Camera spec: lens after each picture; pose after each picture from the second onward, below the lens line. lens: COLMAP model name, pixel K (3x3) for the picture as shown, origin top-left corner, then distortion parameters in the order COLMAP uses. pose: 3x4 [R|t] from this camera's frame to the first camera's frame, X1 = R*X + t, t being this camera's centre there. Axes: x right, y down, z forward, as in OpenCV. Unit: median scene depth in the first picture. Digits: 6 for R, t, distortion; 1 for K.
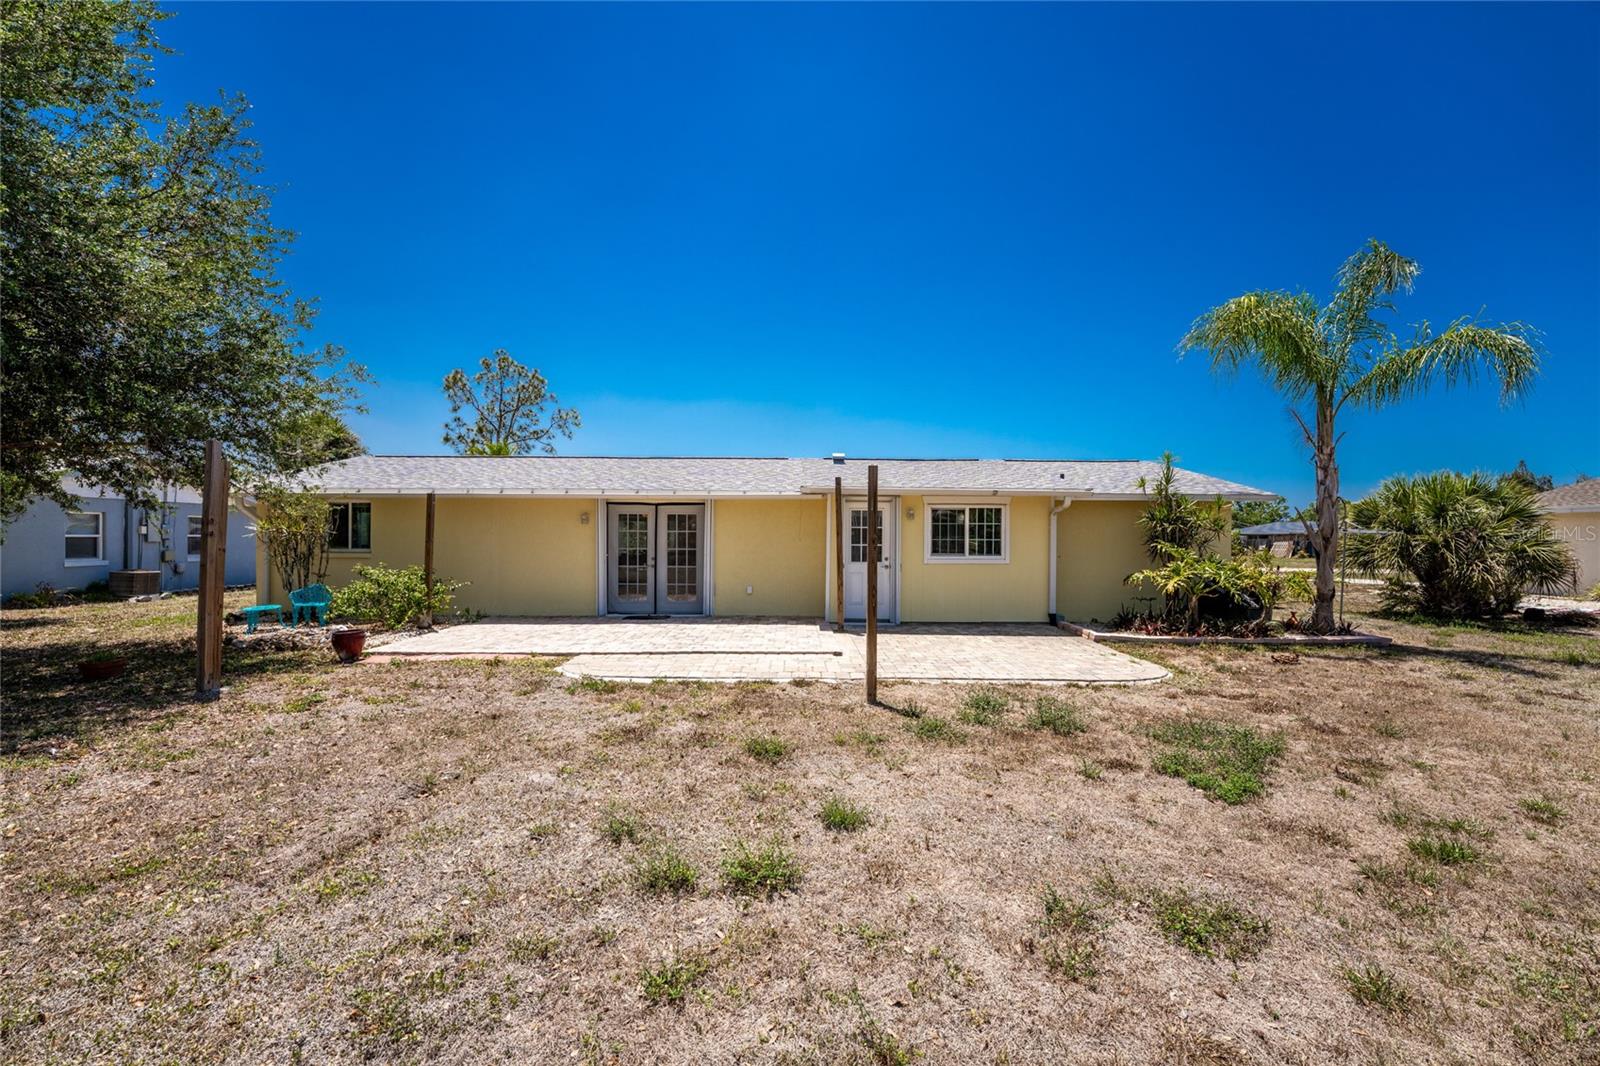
lens RADIAL K [[648.4, 0, 807.7], [0, 648.4, 530.3], [0, 0, 1]] dist [-0.026465, 0.001854]
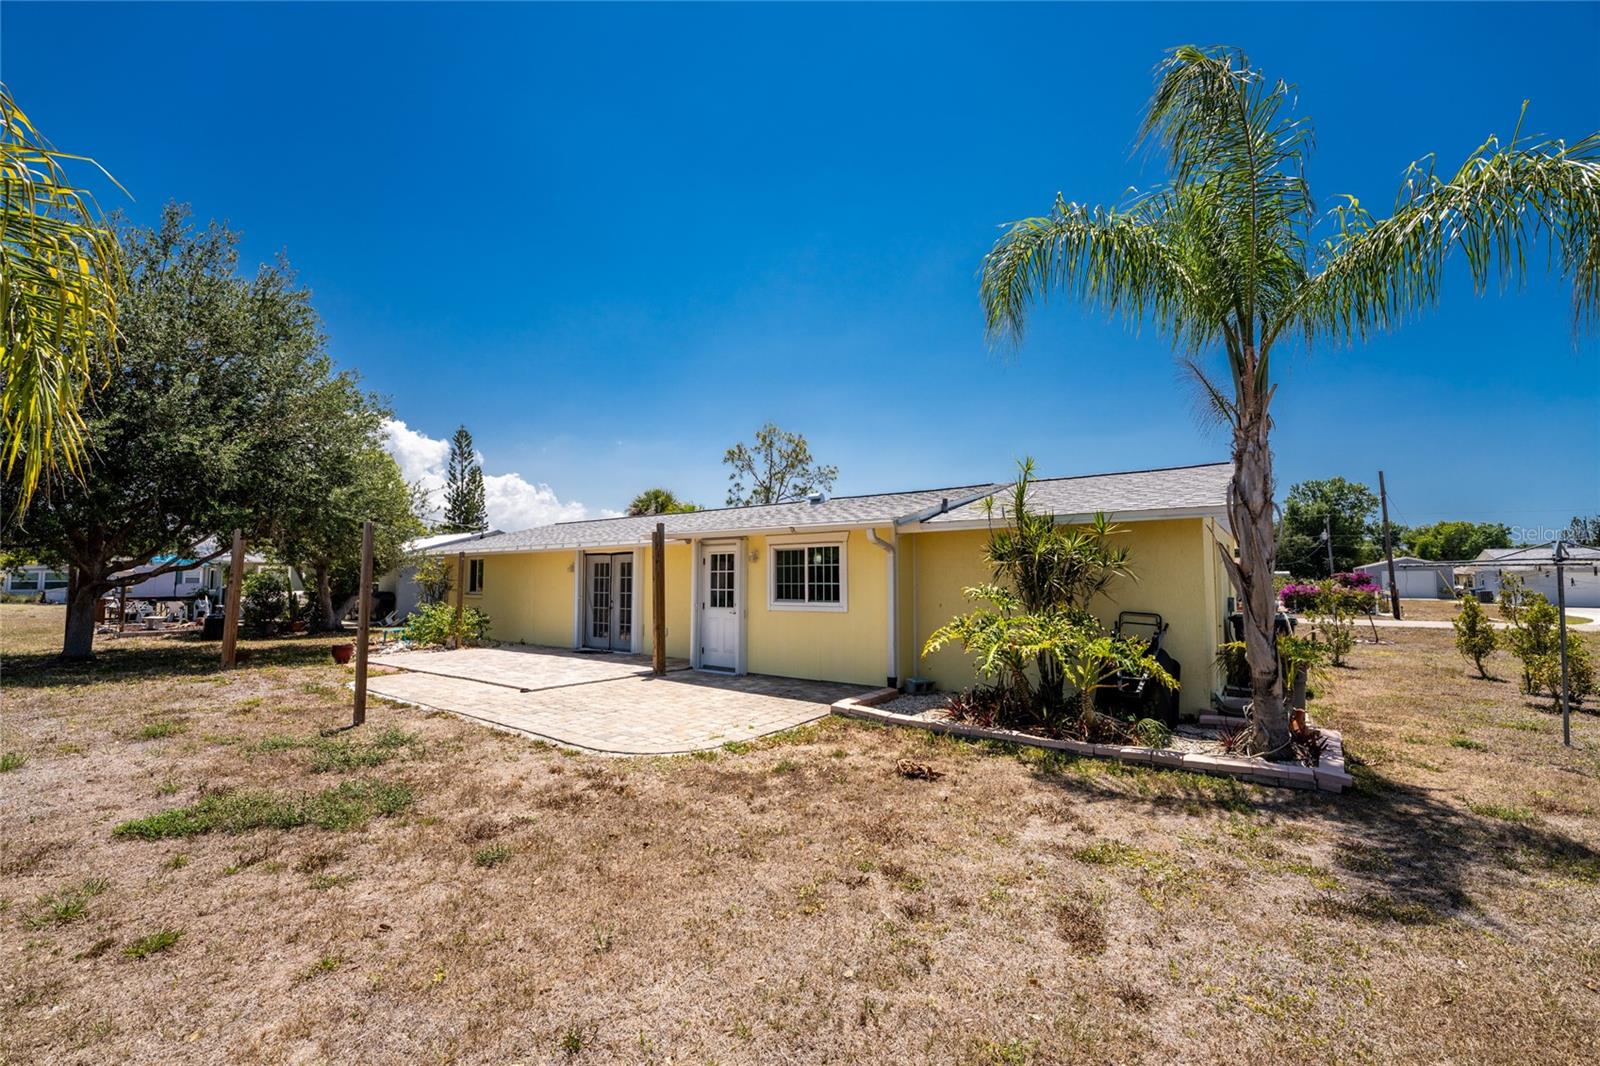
lens RADIAL K [[648.4, 0, 790.7], [0, 648.4, 531.7], [0, 0, 1]] dist [-0.026465, 0.001854]
pose [[0.789110, -0.053339, -0.611932, 0.768826], [0.012854, 0.997438, -0.070365, 0.005605], [0.614118, 0.047660, 0.787774, 0.292580]]
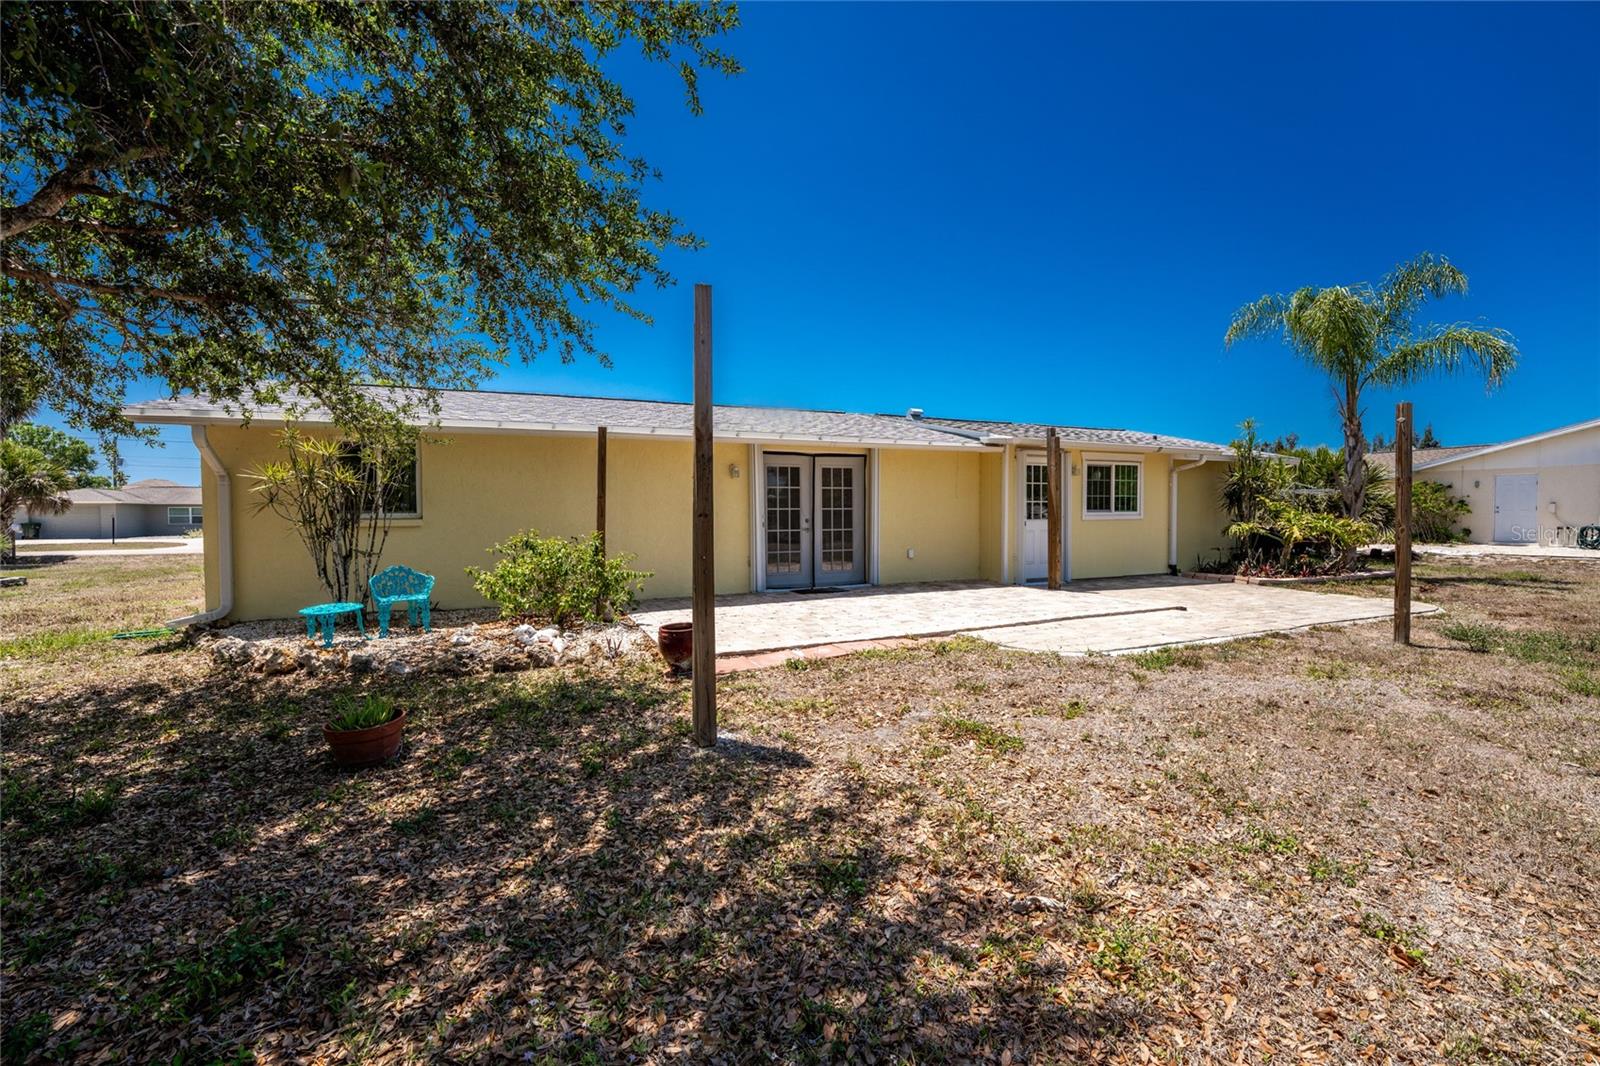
lens RADIAL K [[648.4, 0, 799.6], [0, 648.4, 529.6], [0, 0, 1]] dist [-0.026465, 0.001854]
pose [[0.926965, -0.022640, 0.374464, -0.595243], [0.007430, 0.999090, 0.042011, 0.021177], [-0.375074, -0.036161, 0.926289, 0.240400]]
